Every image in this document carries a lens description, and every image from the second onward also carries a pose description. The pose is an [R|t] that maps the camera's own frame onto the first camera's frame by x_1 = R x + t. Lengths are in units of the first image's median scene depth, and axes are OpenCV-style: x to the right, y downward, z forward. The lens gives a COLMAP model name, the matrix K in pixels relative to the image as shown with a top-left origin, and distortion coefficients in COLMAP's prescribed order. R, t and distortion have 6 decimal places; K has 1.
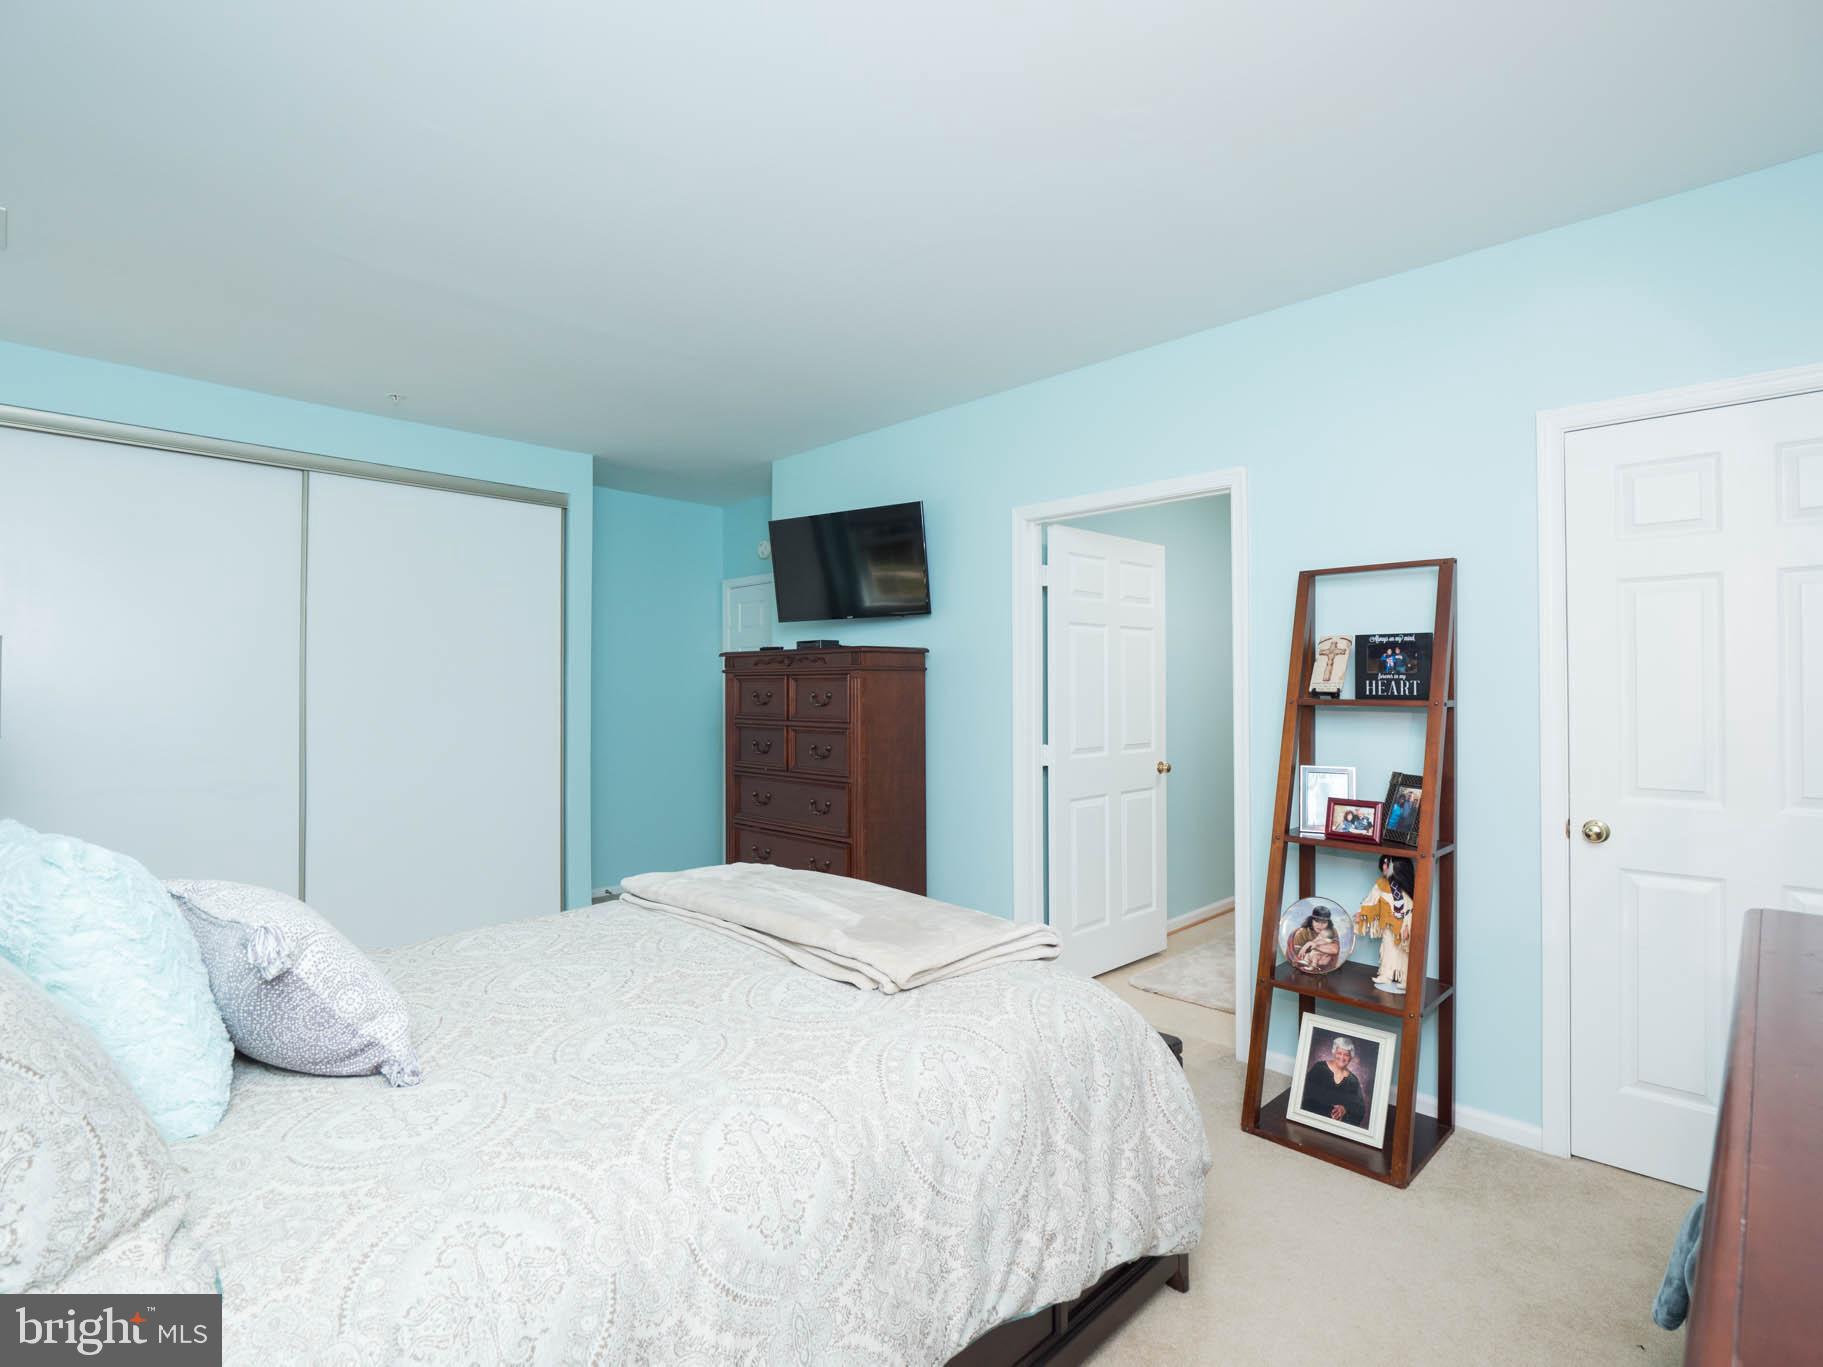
lens RADIAL K [[892.1, 0, 908.4], [0, 892.1, 689.7], [0, 0, 1]] dist [-0.005741, -0.002078]
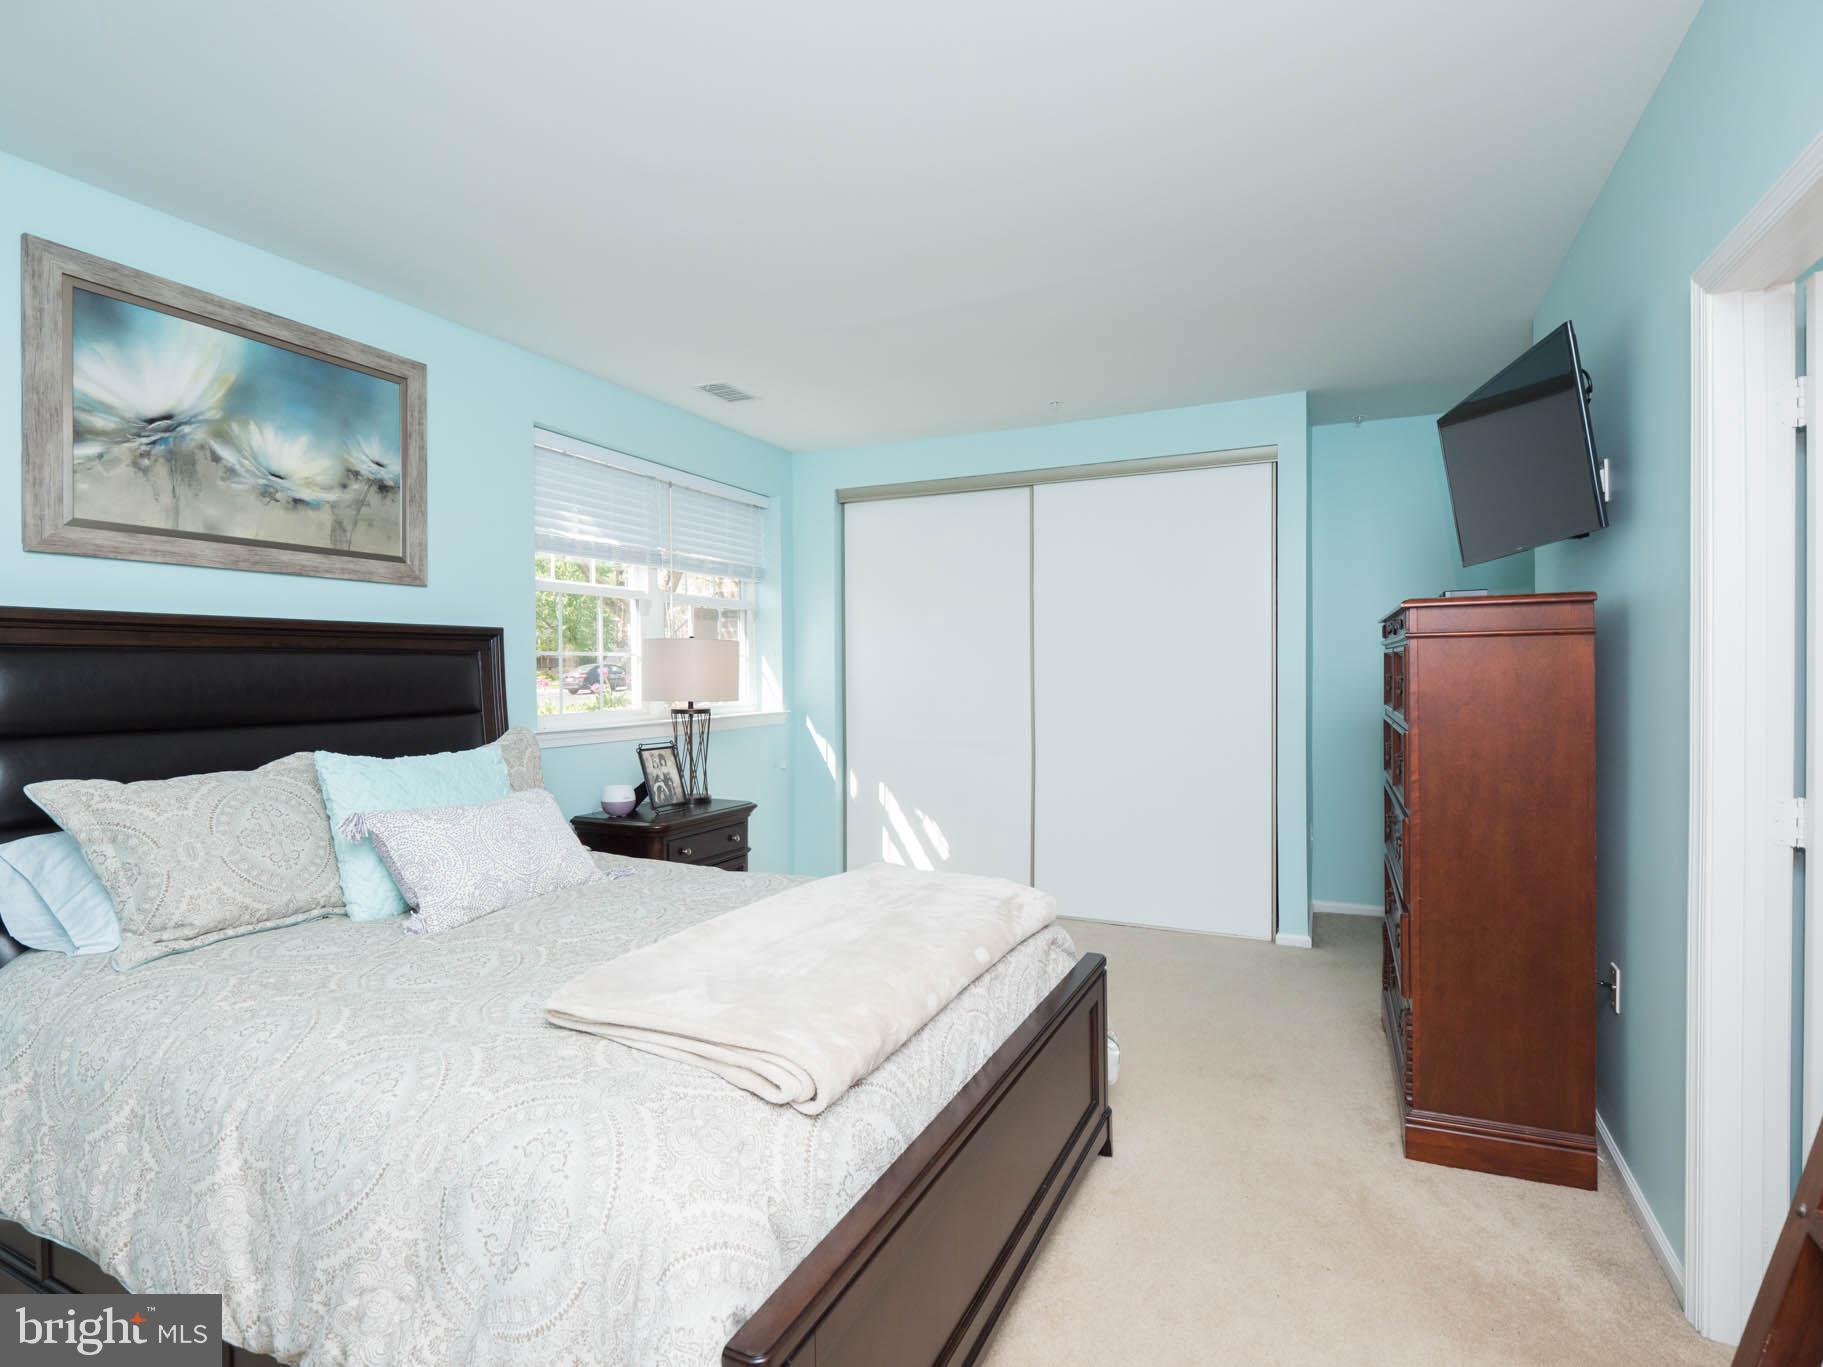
lens RADIAL K [[892.1, 0, 916.0], [0, 892.1, 675.6], [0, 0, 1]] dist [-0.005741, -0.002078]
pose [[0.334466, 0.008343, -0.942371, 0.400598], [0.008464, 0.999894, 0.011856, -0.005837], [0.942370, -0.011942, 0.334359, 0.447797]]
